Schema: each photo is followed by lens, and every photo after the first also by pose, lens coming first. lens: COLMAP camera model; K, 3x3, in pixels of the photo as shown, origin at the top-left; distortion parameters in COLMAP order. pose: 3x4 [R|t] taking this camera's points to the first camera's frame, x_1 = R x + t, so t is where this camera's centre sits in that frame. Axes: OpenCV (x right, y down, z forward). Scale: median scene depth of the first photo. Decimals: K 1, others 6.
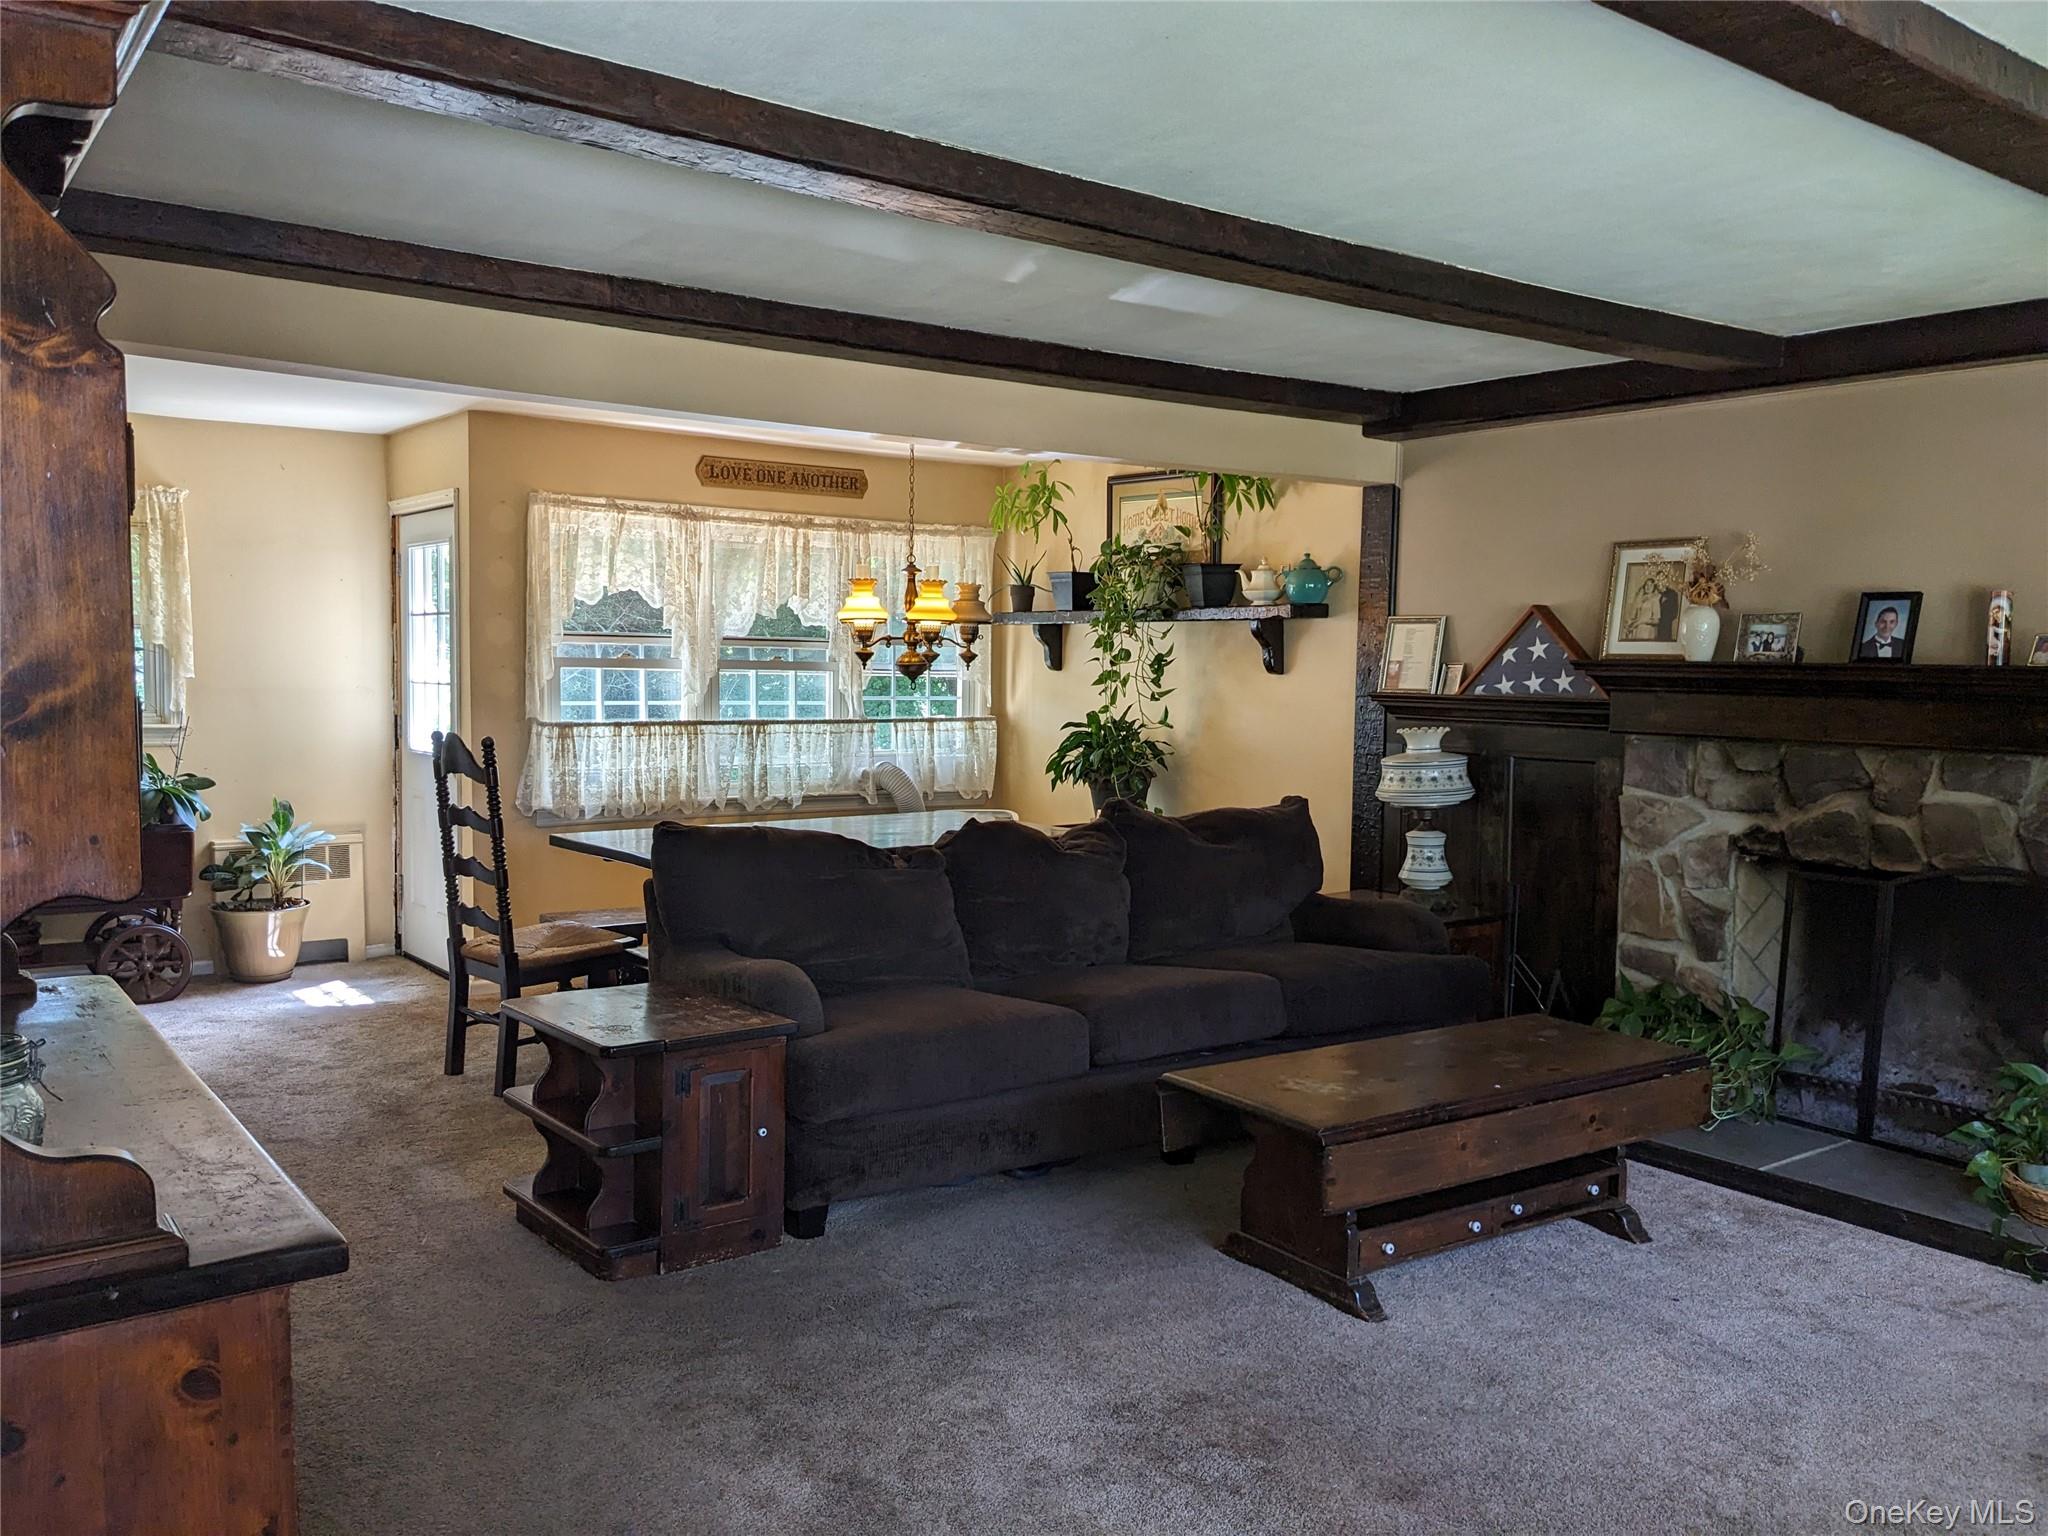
lens RADIAL K [[1633.7, 0, 1037.4], [0, 1633.7, 781.1], [0, 0, 1]] dist [0.094851, -0.187991]
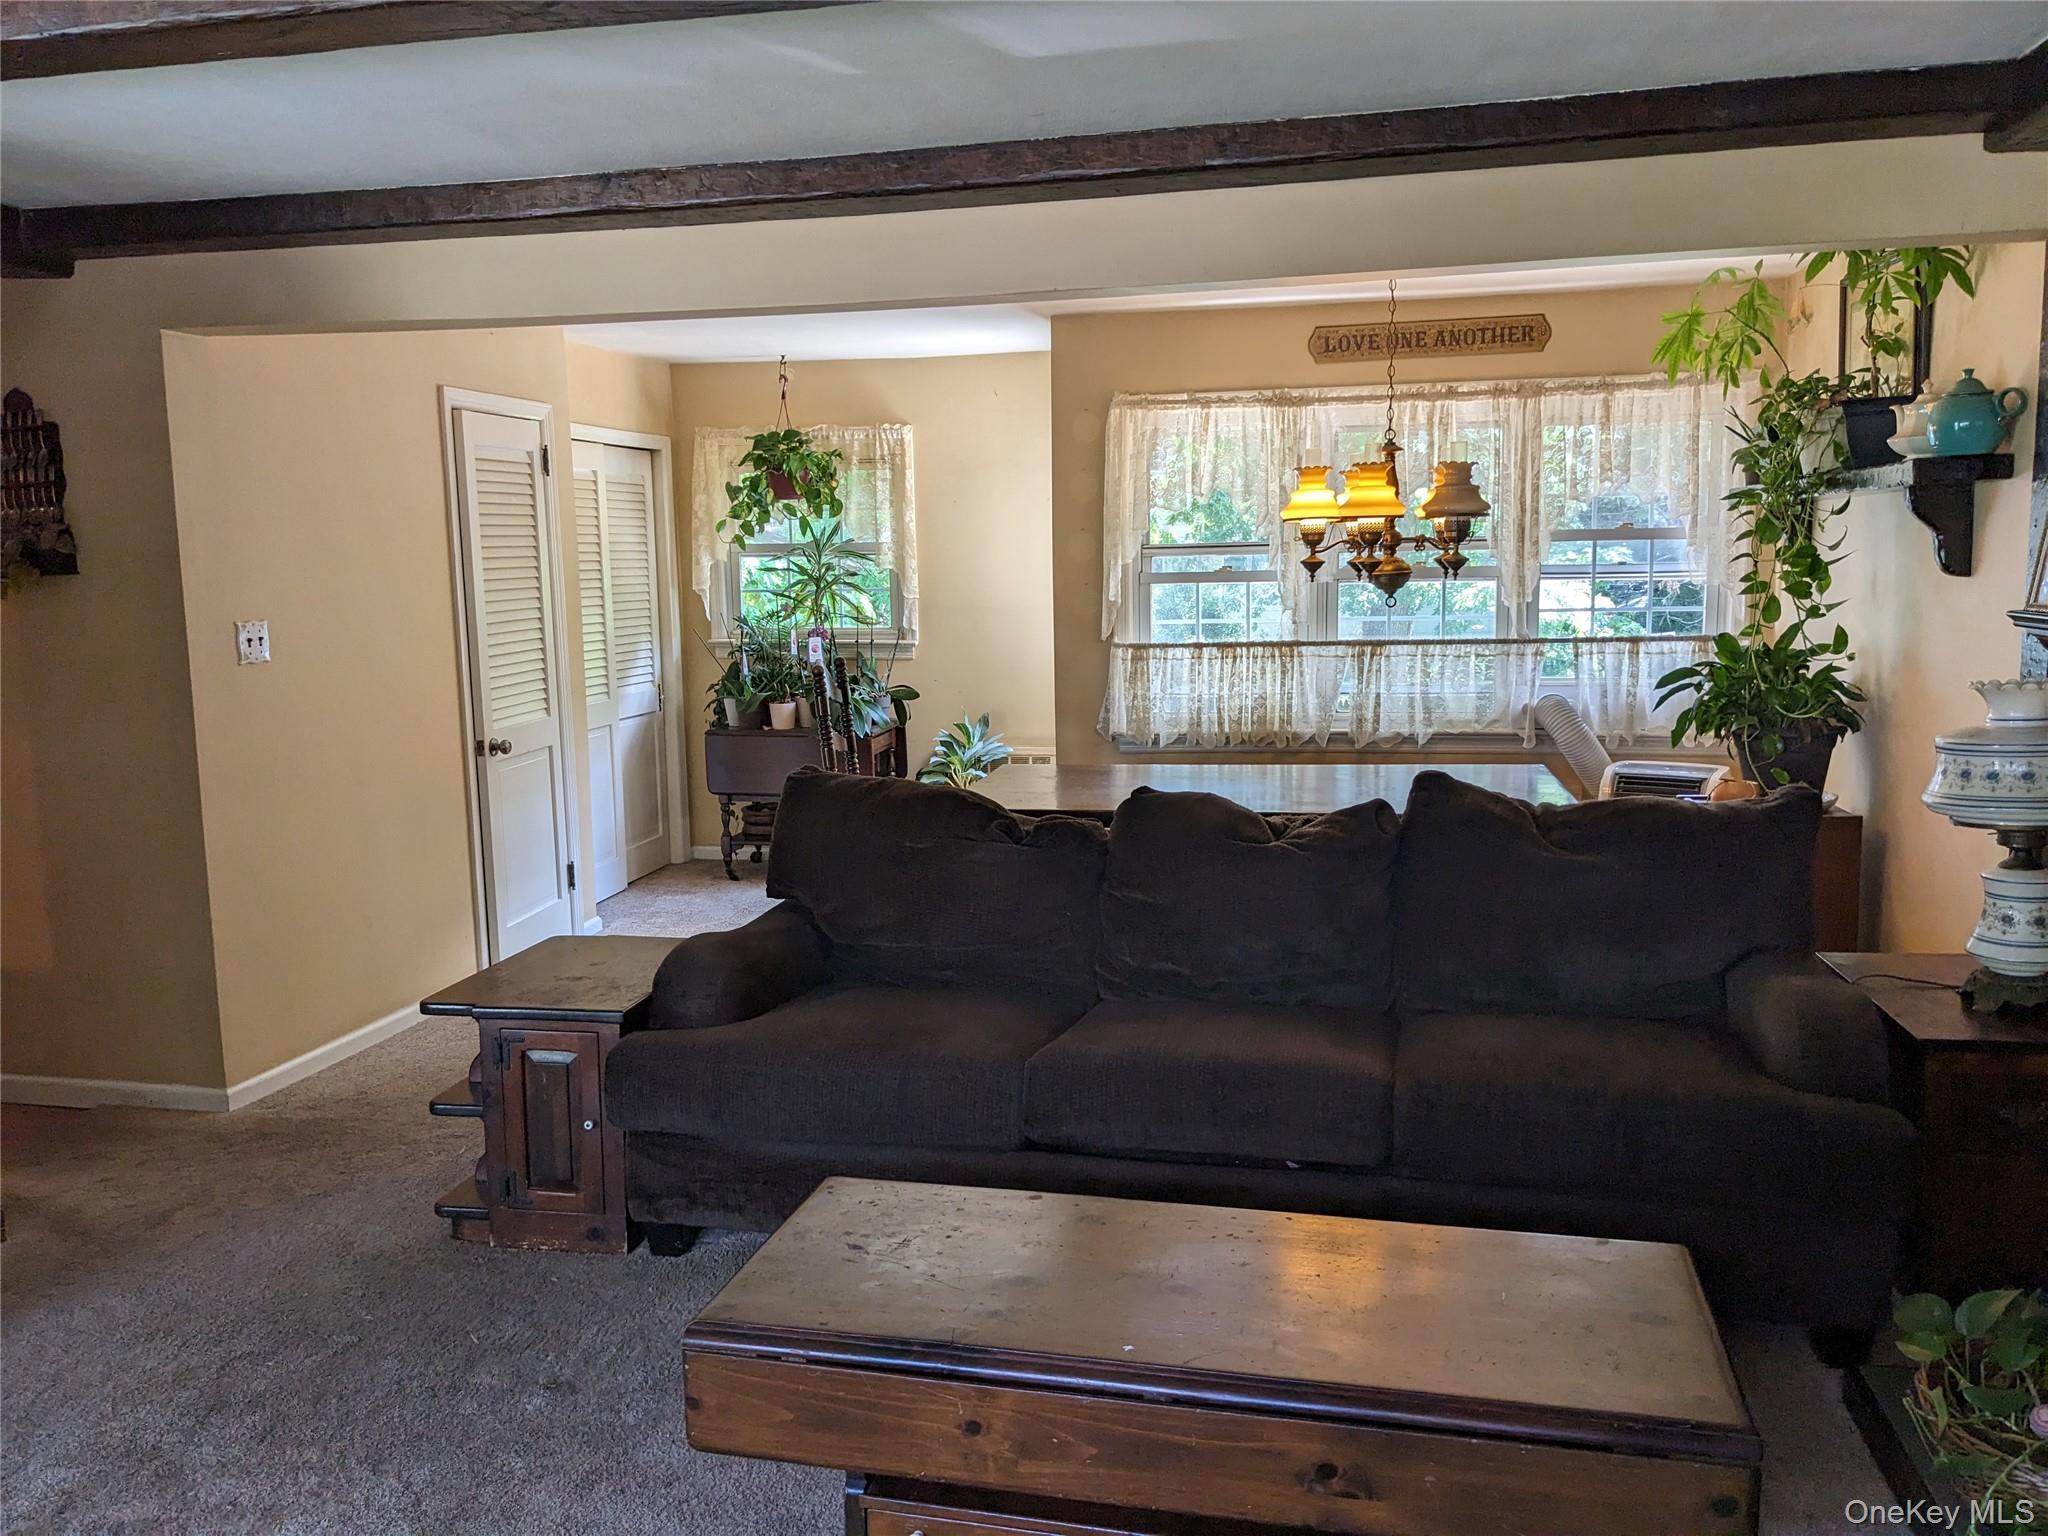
lens RADIAL K [[1633.7, 0, 1037.4], [0, 1633.7, 781.1], [0, 0, 1]] dist [0.094851, -0.187991]
pose [[0.663186, 0.074549, -0.744733, 0.360296], [-0.025433, 0.996697, 0.077122, -0.026935], [0.748023, -0.032206, 0.662891, 0.329581]]
